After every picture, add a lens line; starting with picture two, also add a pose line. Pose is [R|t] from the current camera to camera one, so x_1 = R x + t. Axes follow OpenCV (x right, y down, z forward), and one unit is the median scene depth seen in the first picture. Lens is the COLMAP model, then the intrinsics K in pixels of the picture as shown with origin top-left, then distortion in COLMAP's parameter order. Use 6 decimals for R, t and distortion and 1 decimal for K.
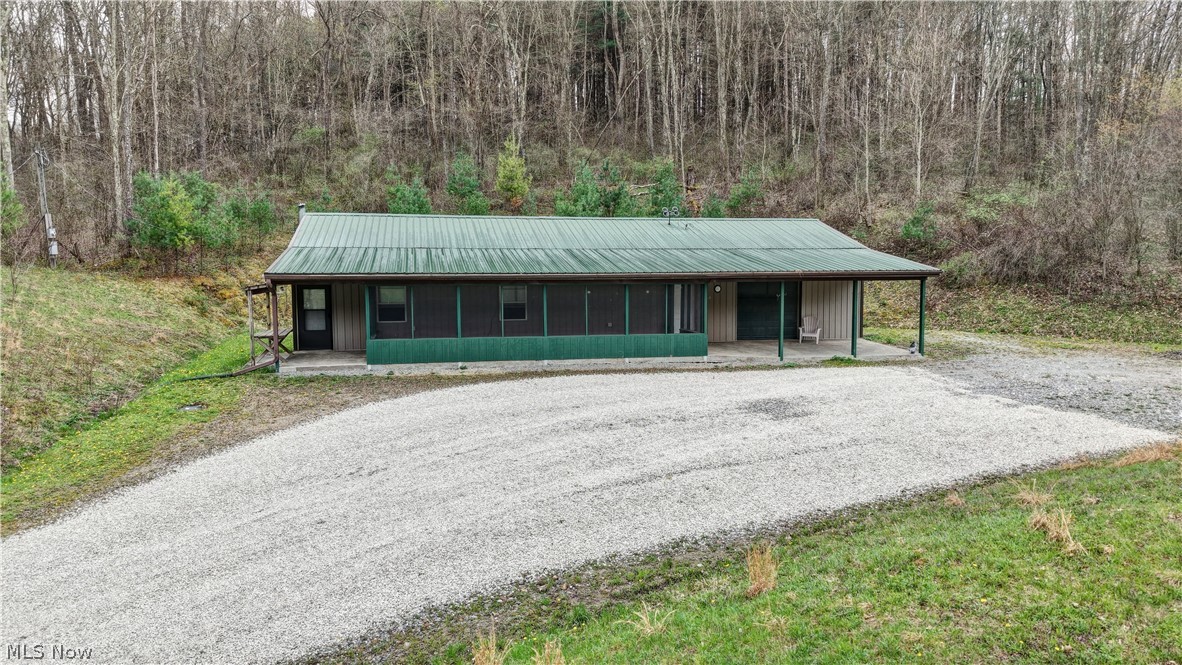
lens RADIAL K [[789.9, 0, 591.0], [0, 789.9, 332.5], [0, 0, 1]] dist [0.045818, -0.050032]
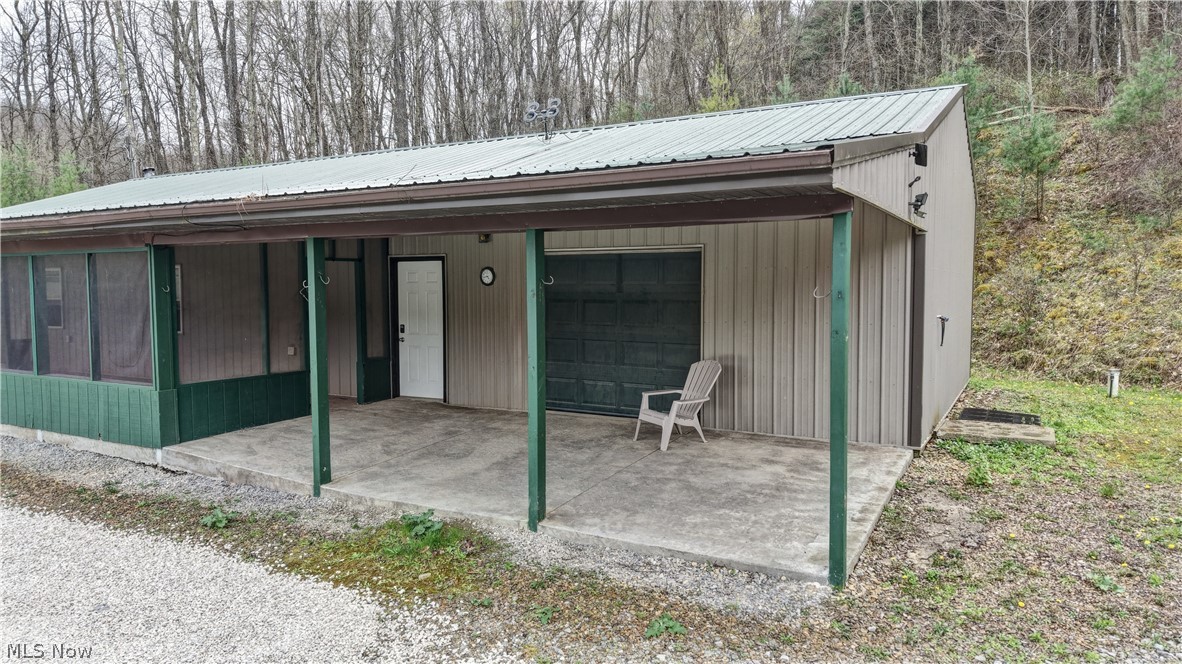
lens RADIAL K [[789.9, 0, 591.0], [0, 789.9, 332.0], [0, 0, 1]] dist [0.045818, -0.050032]
pose [[0.755685, 0.038847, -0.653782, 0.513439], [-0.054438, 0.998511, -0.003592, -0.032333], [0.652668, 0.038305, 0.756675, 0.822966]]
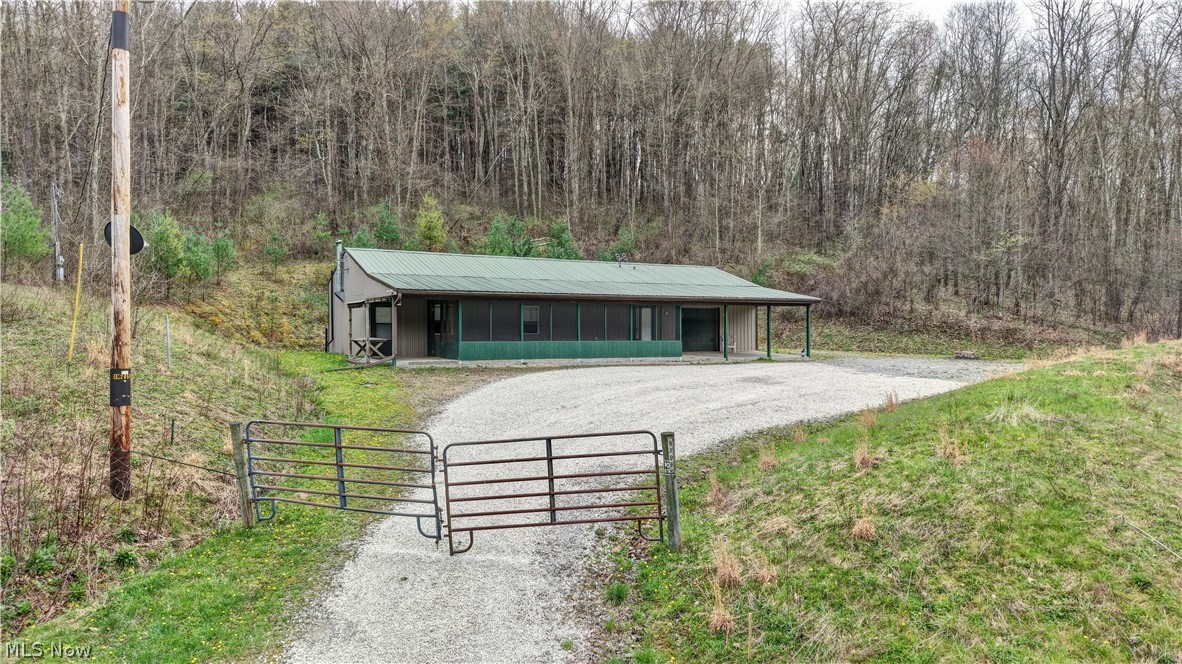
lens RADIAL K [[789.9, 0, 591.0], [0, 789.9, 332.0], [0, 0, 1]] dist [0.045818, -0.050032]
pose [[0.956230, 0.003247, 0.292597, -0.404119], [0.019351, 0.997048, -0.074304, 0.083881], [-0.291975, 0.076714, 0.953344, -0.281297]]
